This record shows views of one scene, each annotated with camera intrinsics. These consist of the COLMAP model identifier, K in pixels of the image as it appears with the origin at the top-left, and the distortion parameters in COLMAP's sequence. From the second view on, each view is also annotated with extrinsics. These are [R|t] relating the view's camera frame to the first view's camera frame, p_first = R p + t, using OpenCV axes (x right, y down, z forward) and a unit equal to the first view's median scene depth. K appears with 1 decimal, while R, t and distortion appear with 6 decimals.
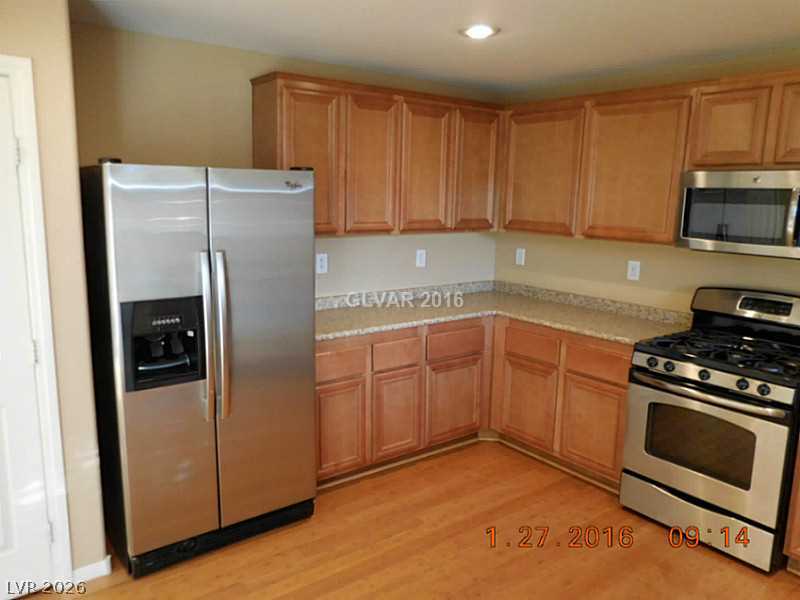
lens RADIAL K [[606.4, 0, 421.5], [0, 606.4, 298.0], [0, 0, 1]] dist [-0.010203, -0.000633]
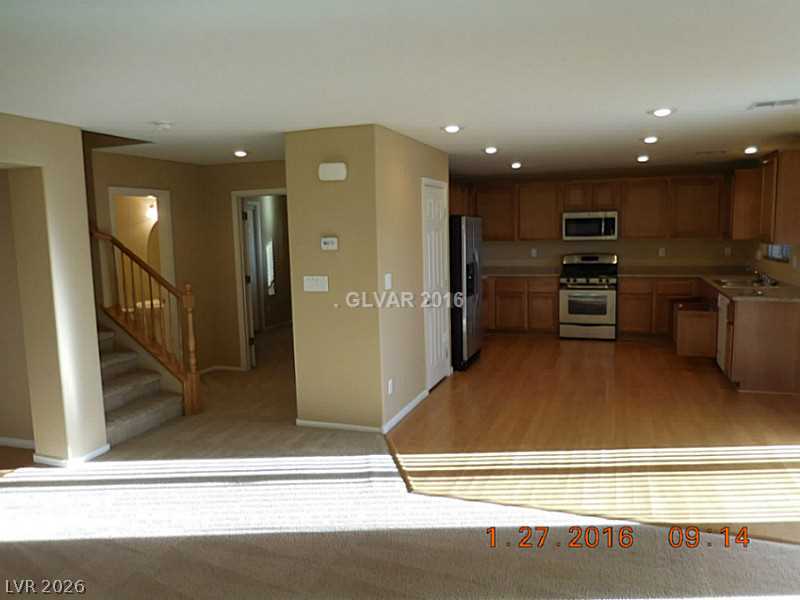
lens RADIAL K [[606.4, 0, 395.4], [0, 606.4, 303.7], [0, 0, 1]] dist [-0.010203, -0.000633]
pose [[0.829435, -0.101524, 0.549300, -1.824222], [0.130720, 0.991318, -0.014166, 0.148172], [-0.543093, 0.083555, 0.835505, -0.897709]]
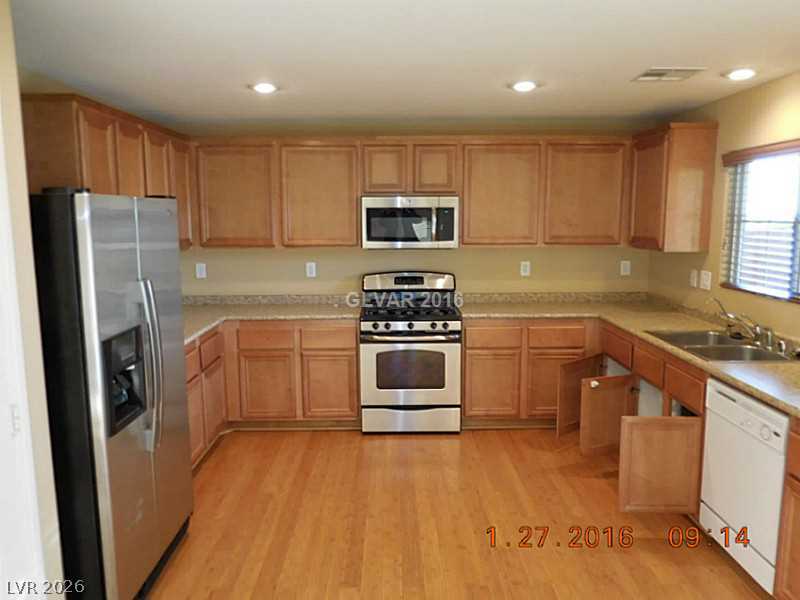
lens RADIAL K [[606.4, 0, 388.0], [0, 606.4, 299.8], [0, 0, 1]] dist [-0.010203, -0.000633]
pose [[0.599311, -0.131013, 0.789722, -0.749370], [0.153556, 0.987011, 0.047211, -0.021536], [-0.785650, 0.092973, 0.611645, 0.068267]]
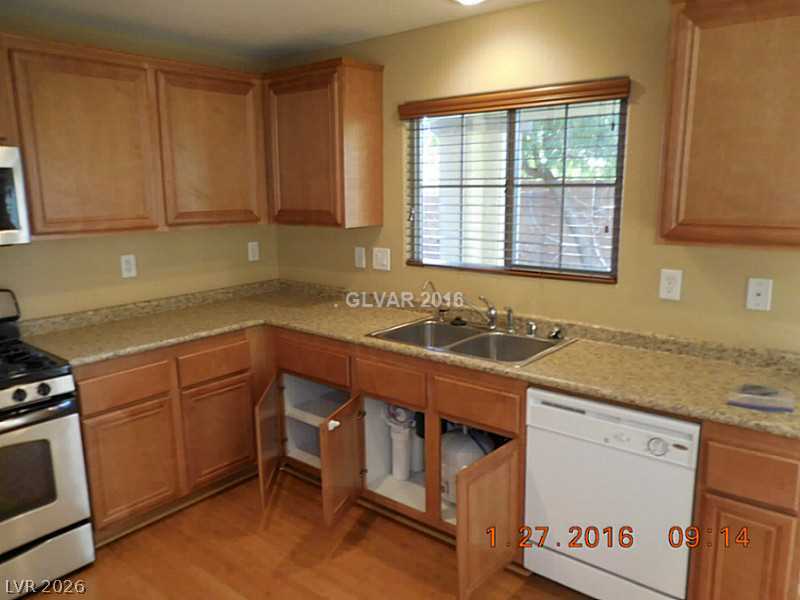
lens RADIAL K [[606.4, 0, 399.5], [0, 606.4, 304.5], [0, 0, 1]] dist [-0.010203, -0.000633]
pose [[-0.227656, -0.201248, 0.952718, -0.342761], [0.178130, 0.953292, 0.243935, -0.082551], [-0.957310, 0.225241, -0.181174, 0.538746]]
